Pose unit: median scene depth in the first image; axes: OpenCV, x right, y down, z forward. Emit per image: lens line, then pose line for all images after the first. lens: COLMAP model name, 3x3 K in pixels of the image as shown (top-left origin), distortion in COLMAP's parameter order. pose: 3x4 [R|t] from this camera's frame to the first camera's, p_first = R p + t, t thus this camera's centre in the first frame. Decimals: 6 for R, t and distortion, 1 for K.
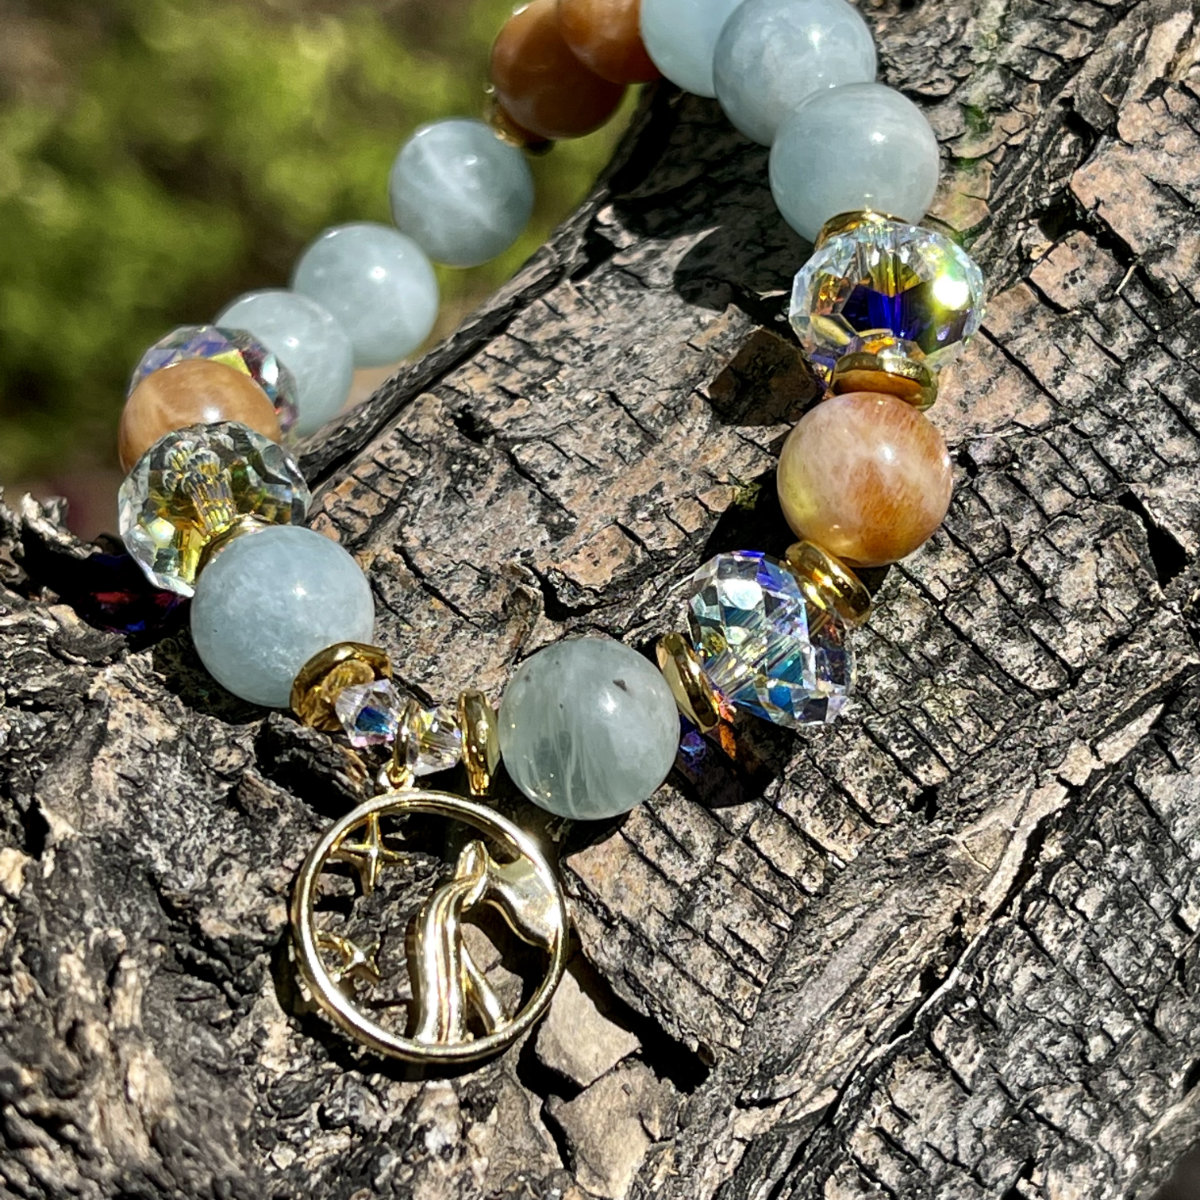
lens RADIAL K [[3168.0, 0, 663.1], [0, 3168.0, 621.6], [0, 0, 1]] dist [0.125154, 0.000000]
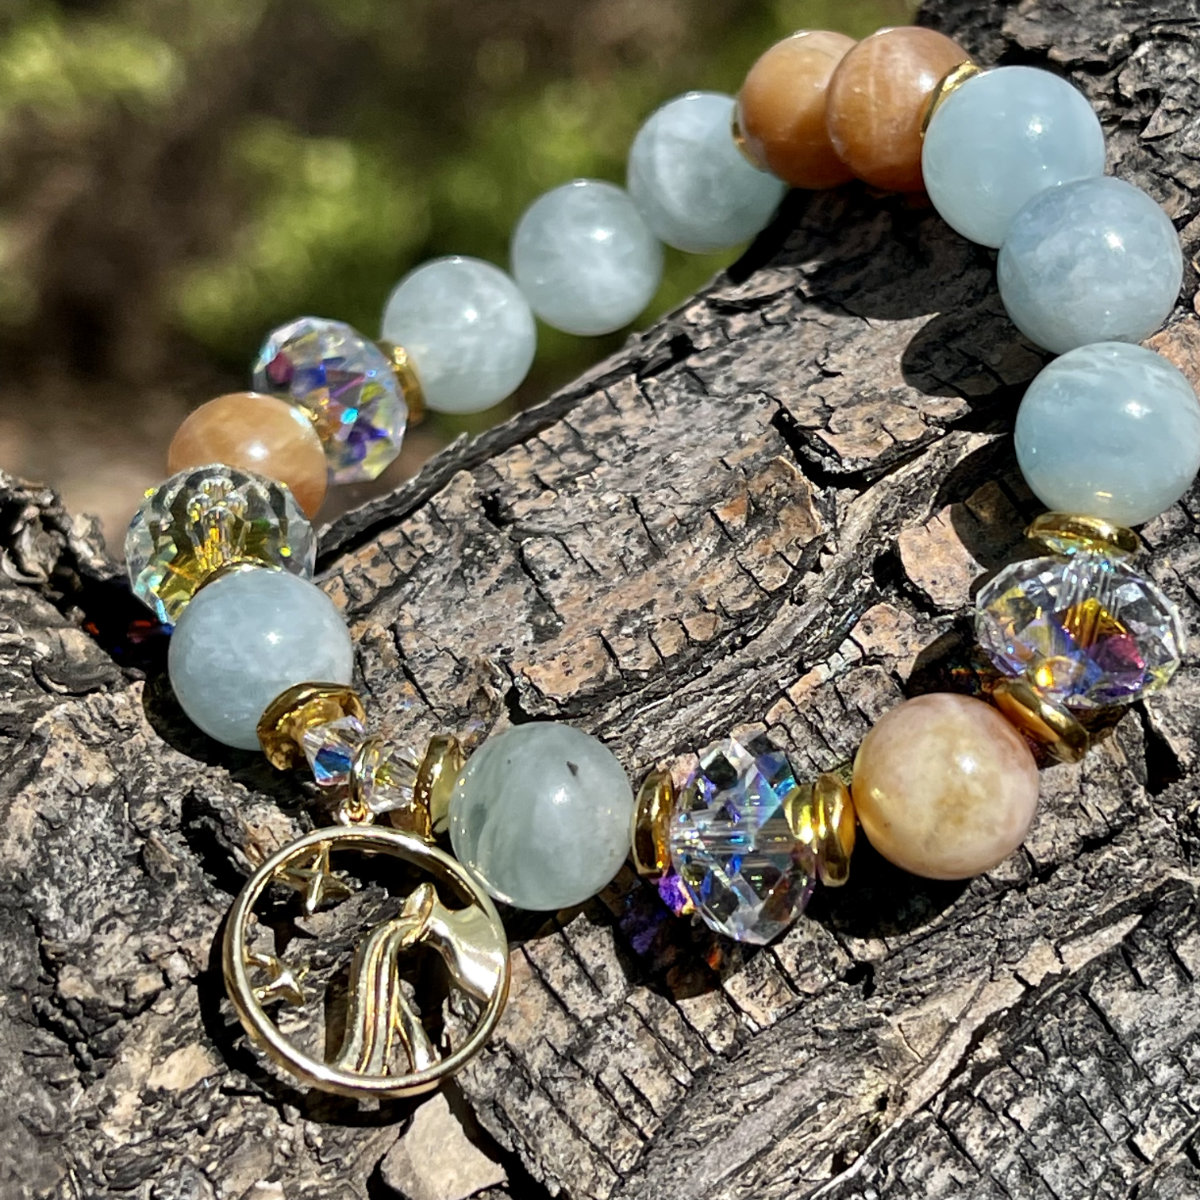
lens RADIAL K [[3168.0, 0, 651.3], [0, 3168.0, 579.3], [0, 0, 1]] dist [0.125154, 0.000000]
pose [[0.970180, 0.150150, -0.190281, 0.183347], [-0.152053, 0.988361, 0.004644, -0.055070], [0.188764, 0.024427, 0.981719, 0.051869]]
